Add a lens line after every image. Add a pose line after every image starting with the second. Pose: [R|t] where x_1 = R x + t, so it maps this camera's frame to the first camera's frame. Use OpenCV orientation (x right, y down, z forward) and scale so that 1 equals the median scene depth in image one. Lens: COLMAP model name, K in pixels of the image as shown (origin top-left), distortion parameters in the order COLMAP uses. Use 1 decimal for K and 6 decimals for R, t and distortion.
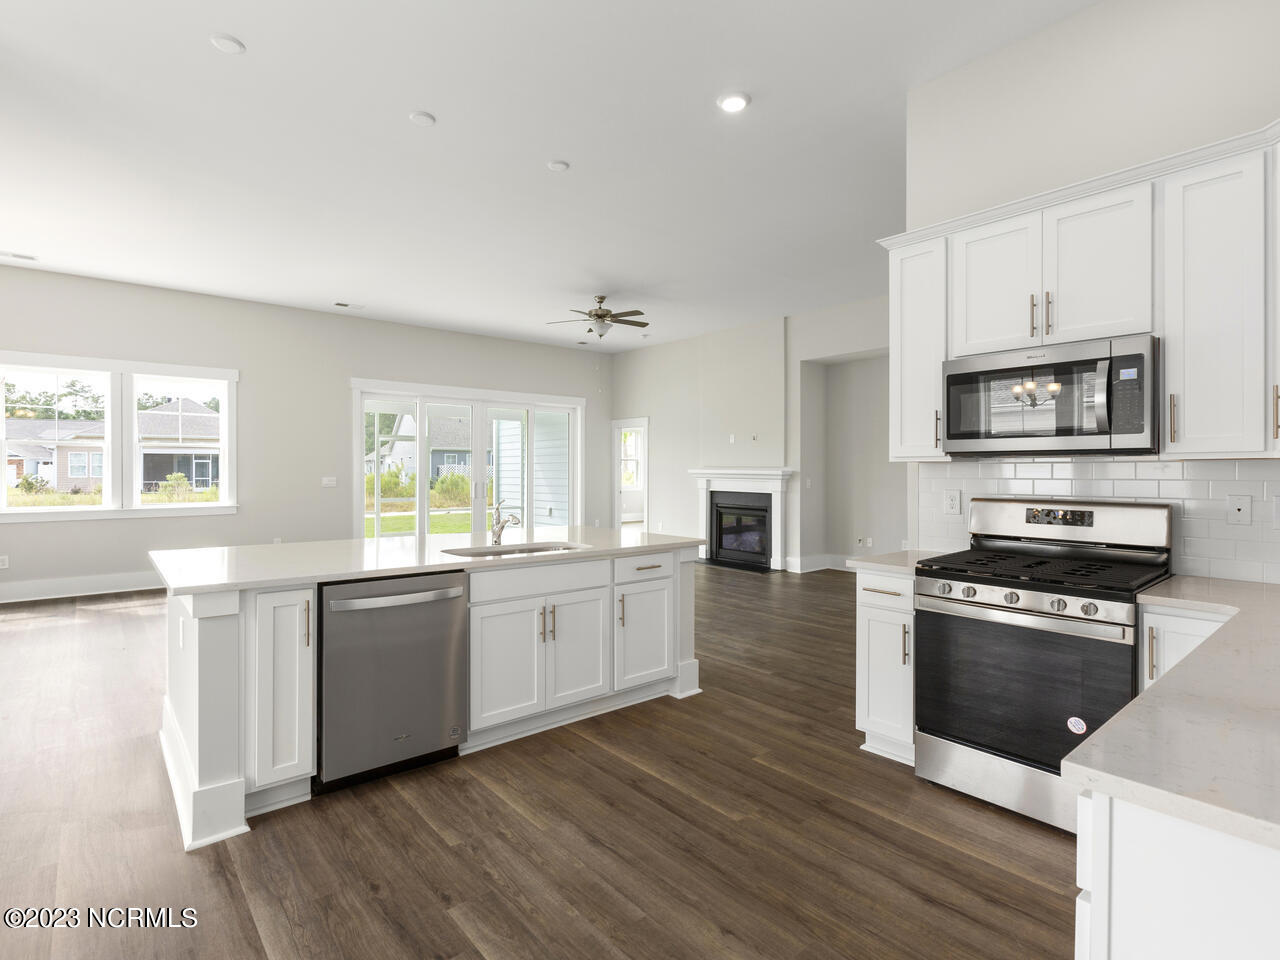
lens RADIAL K [[646.5, 0, 627.6], [0, 646.5, 470.8], [0, 0, 1]] dist [0.007842, -0.002968]
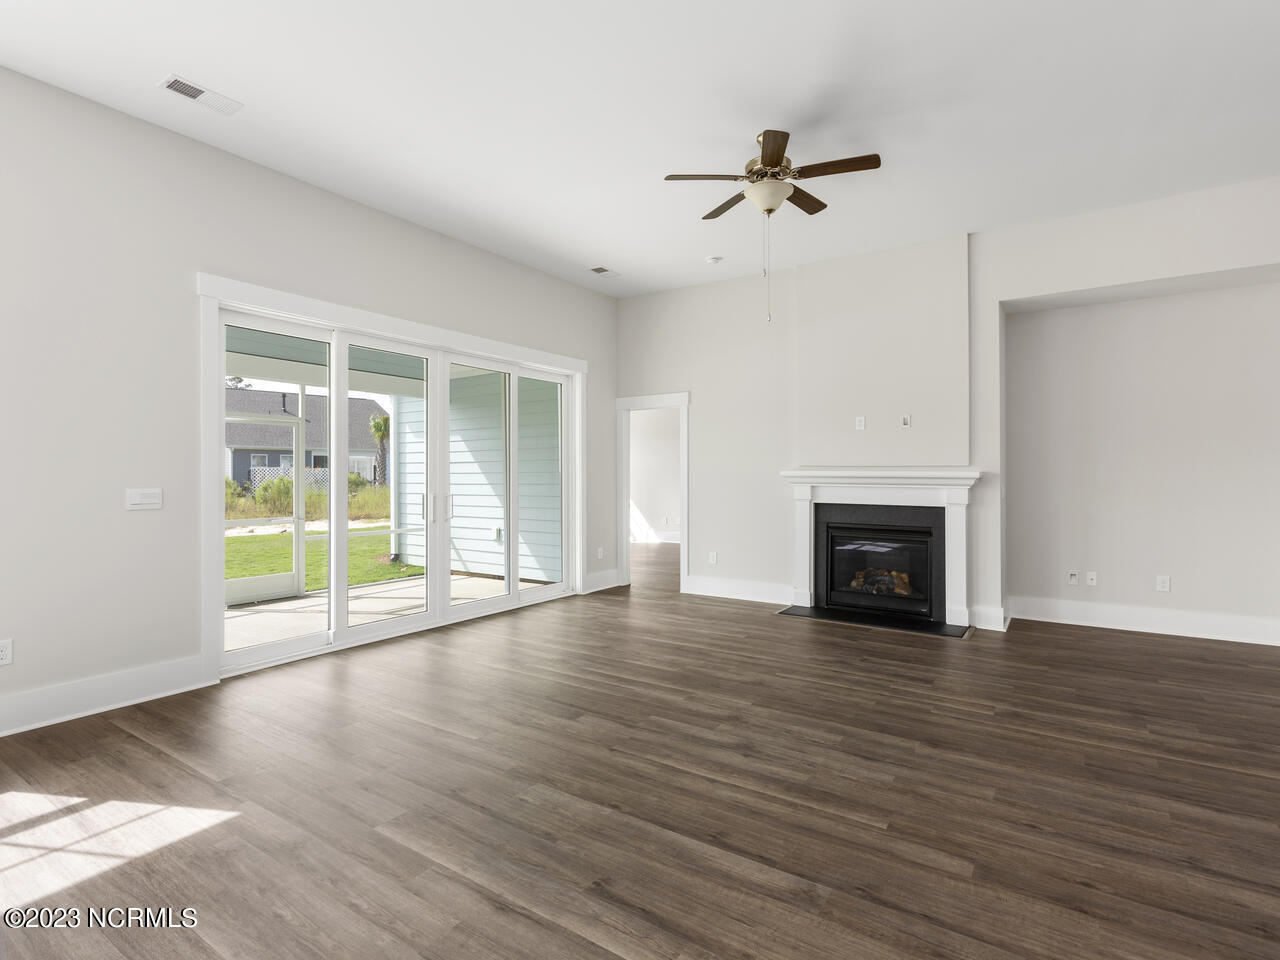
lens RADIAL K [[646.5, 0, 632.5], [0, 646.5, 469.2], [0, 0, 1]] dist [0.007842, -0.002968]
pose [[0.961712, 0.000200, 0.274061, -0.229675], [0.002360, 0.999957, -0.009013, 0.002227], [-0.274051, 0.009315, 0.961670, 0.423293]]
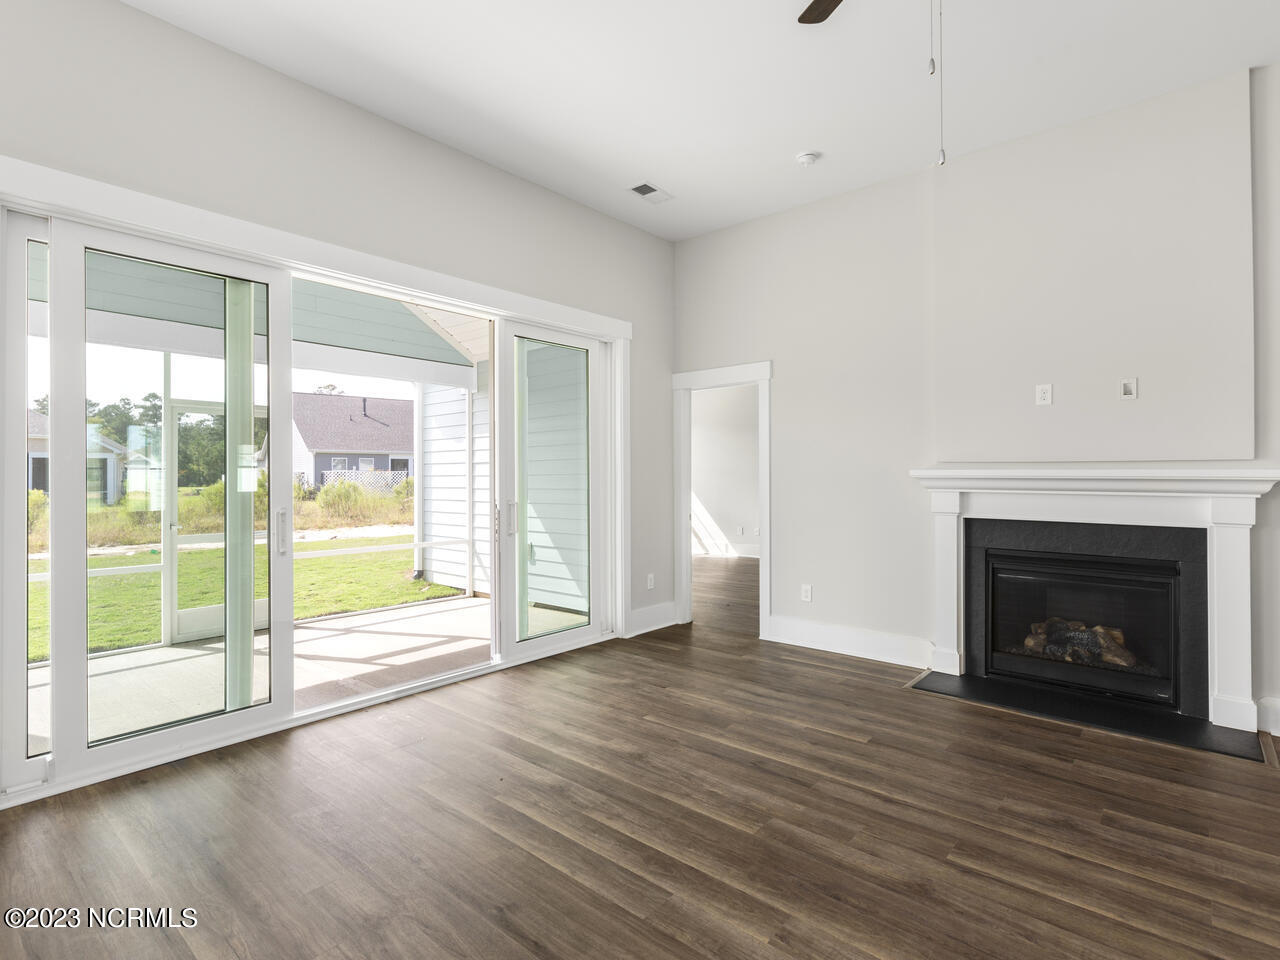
lens RADIAL K [[646.5, 0, 631.2], [0, 646.5, 473.6], [0, 0, 1]] dist [0.007842, -0.002968]
pose [[0.987723, -0.003981, 0.156167, -0.162291], [0.004933, 0.999972, -0.005713, 0.002419], [-0.156140, 0.006413, 0.987714, 0.608039]]
